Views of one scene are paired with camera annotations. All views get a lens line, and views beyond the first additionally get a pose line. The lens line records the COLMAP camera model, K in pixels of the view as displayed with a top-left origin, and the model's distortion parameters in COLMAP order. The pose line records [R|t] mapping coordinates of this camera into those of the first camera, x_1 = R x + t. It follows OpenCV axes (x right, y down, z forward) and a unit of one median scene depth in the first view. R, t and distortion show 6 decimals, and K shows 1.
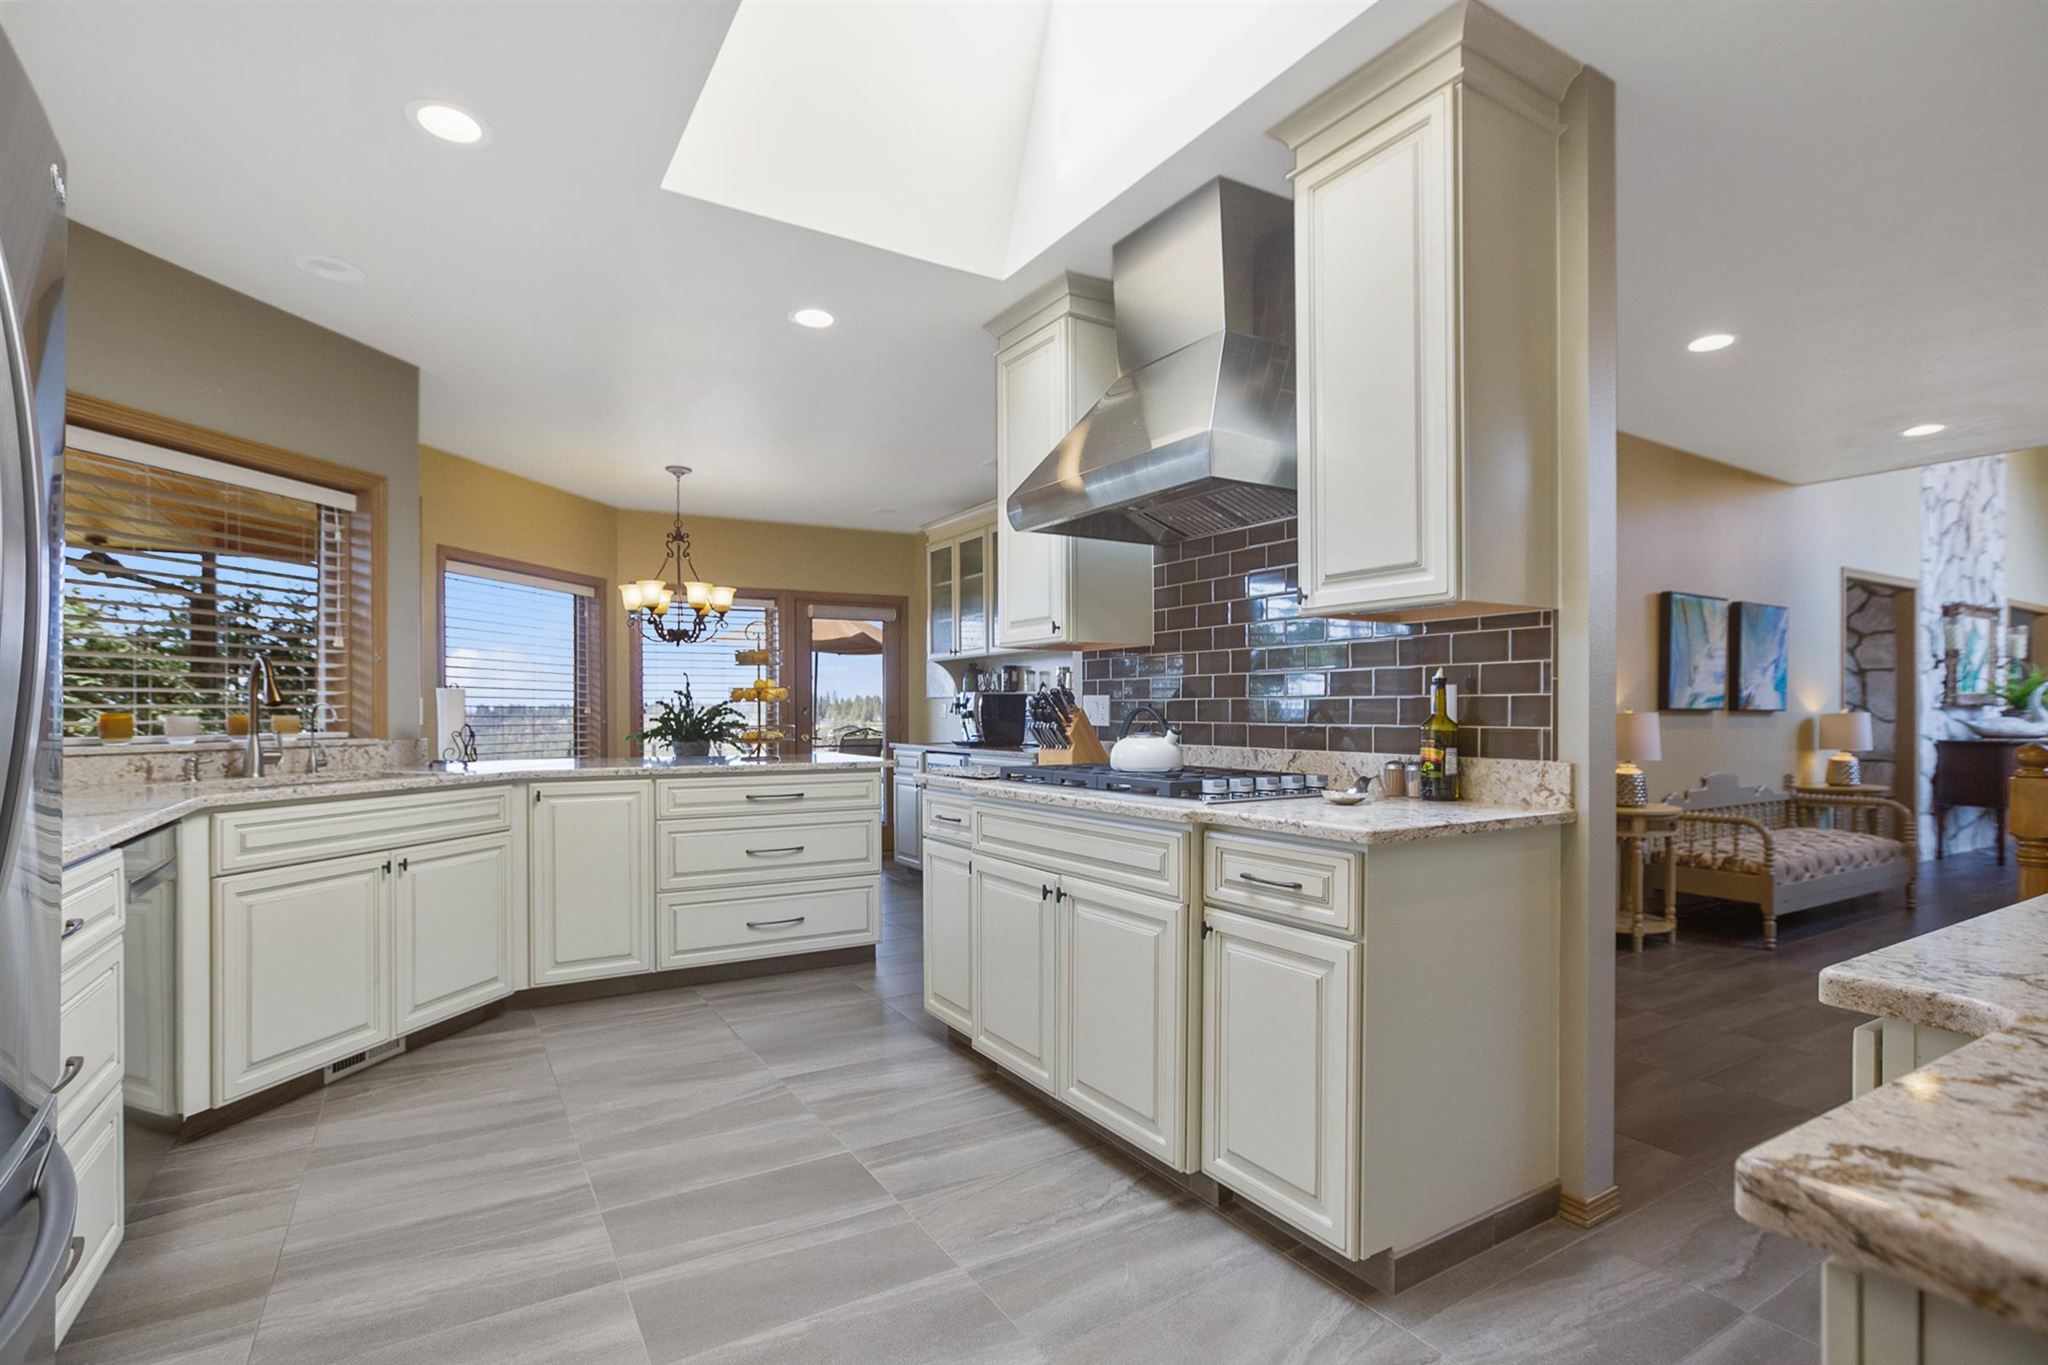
lens RADIAL K [[941.6, 0, 1018.9], [0, 941.6, 702.2], [0, 0, 1]] dist [-0.006495, 0.003219]
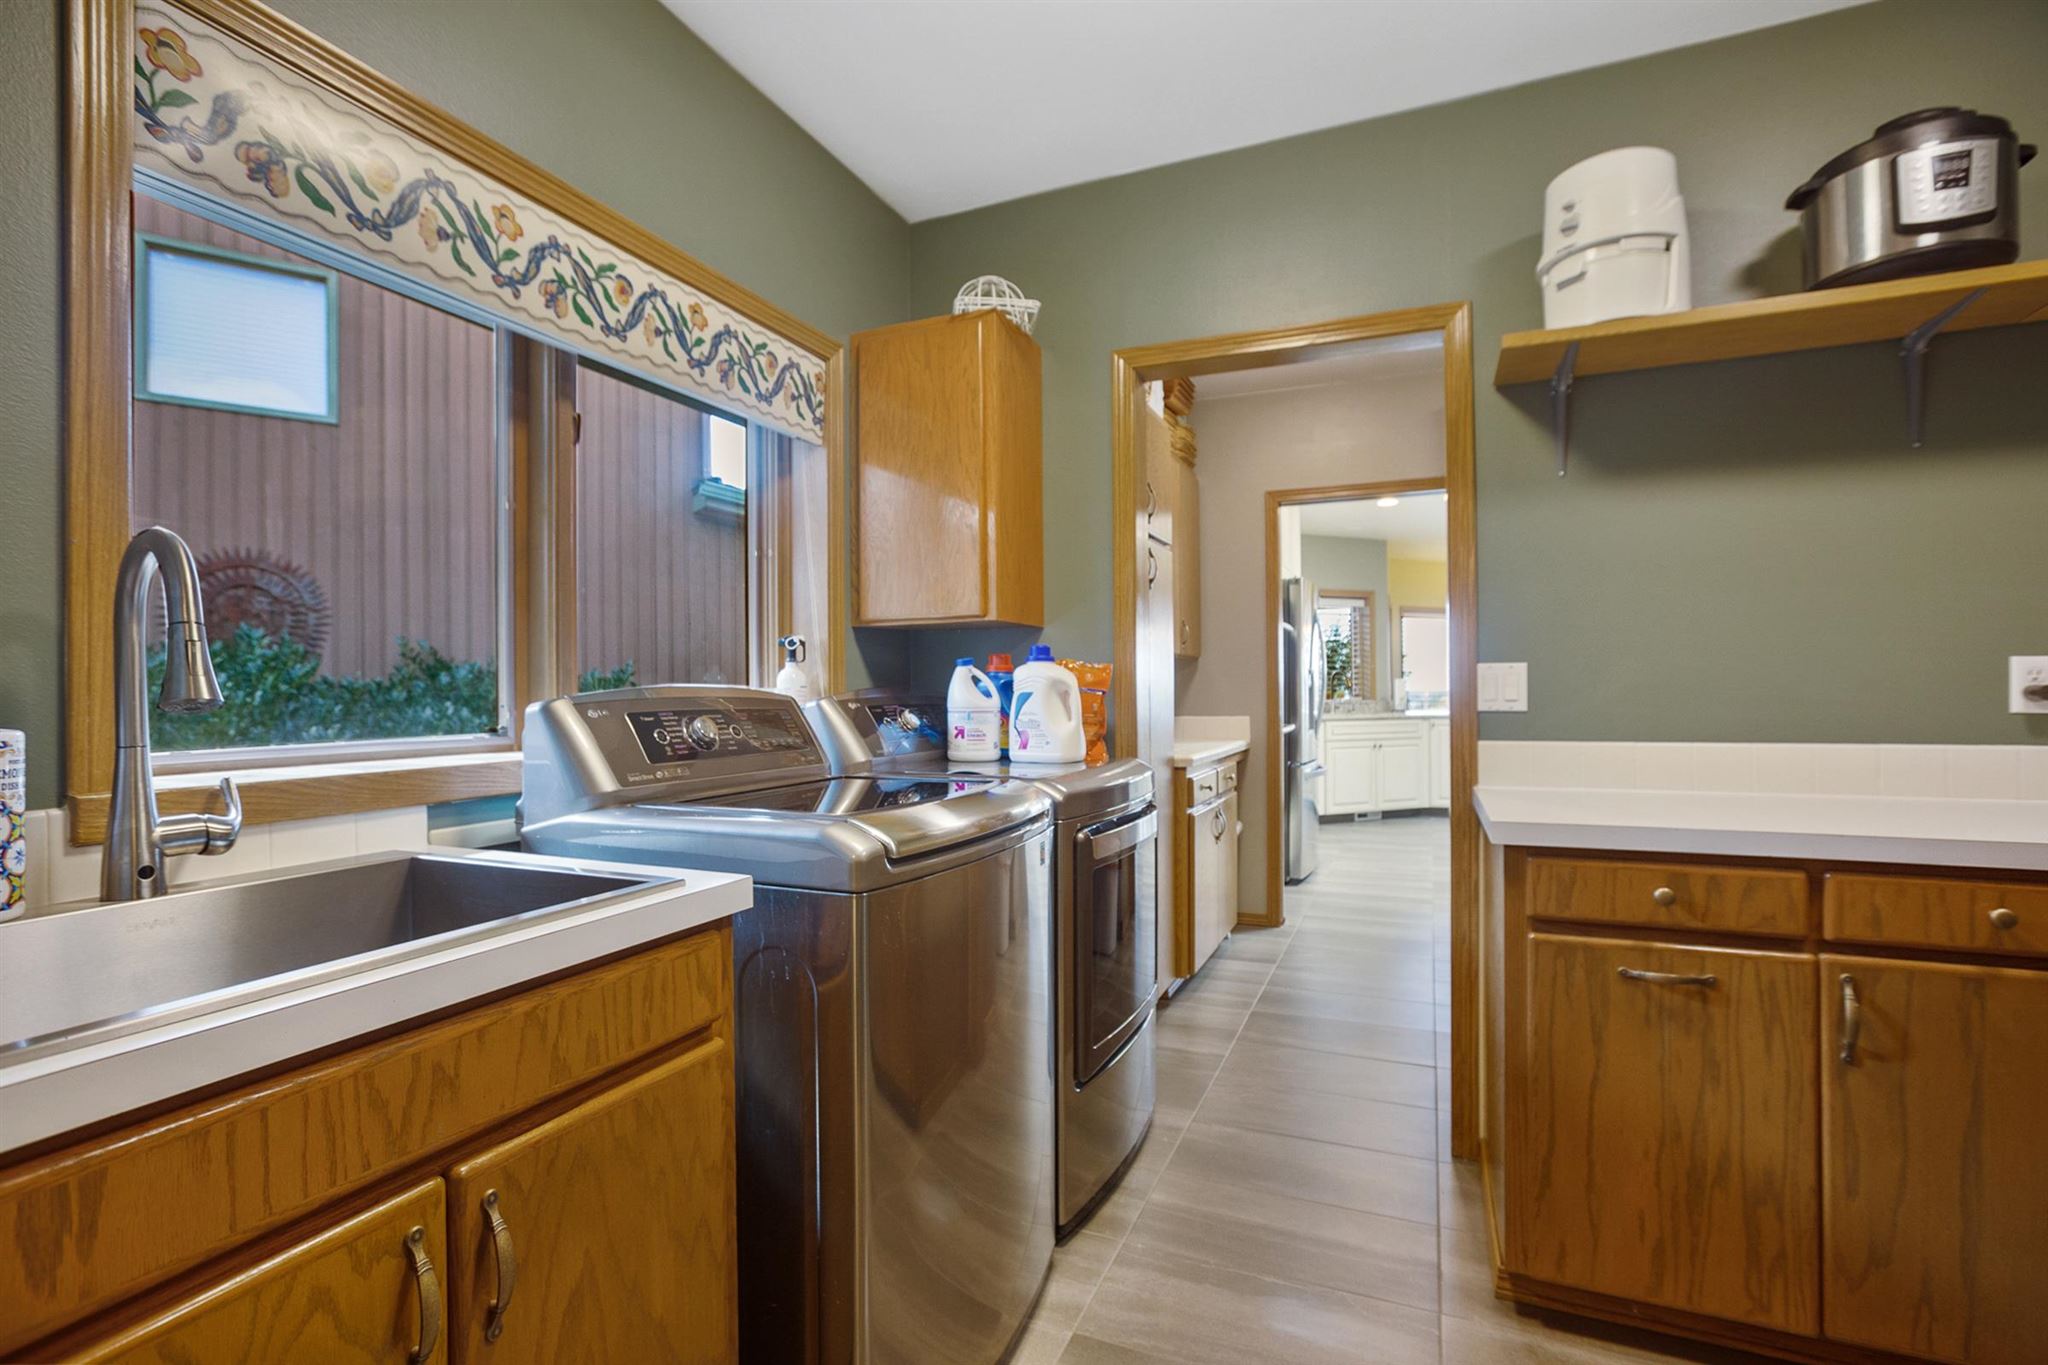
lens RADIAL K [[941.6, 0, 1023.9], [0, 941.6, 688.3], [0, 0, 1]] dist [-0.006495, 0.003219]
pose [[0.574028, -0.002721, -0.818831, 0.801064], [0.004626, 0.999989, -0.000080, 0.004295], [0.818823, -0.003742, 0.574034, -1.147497]]
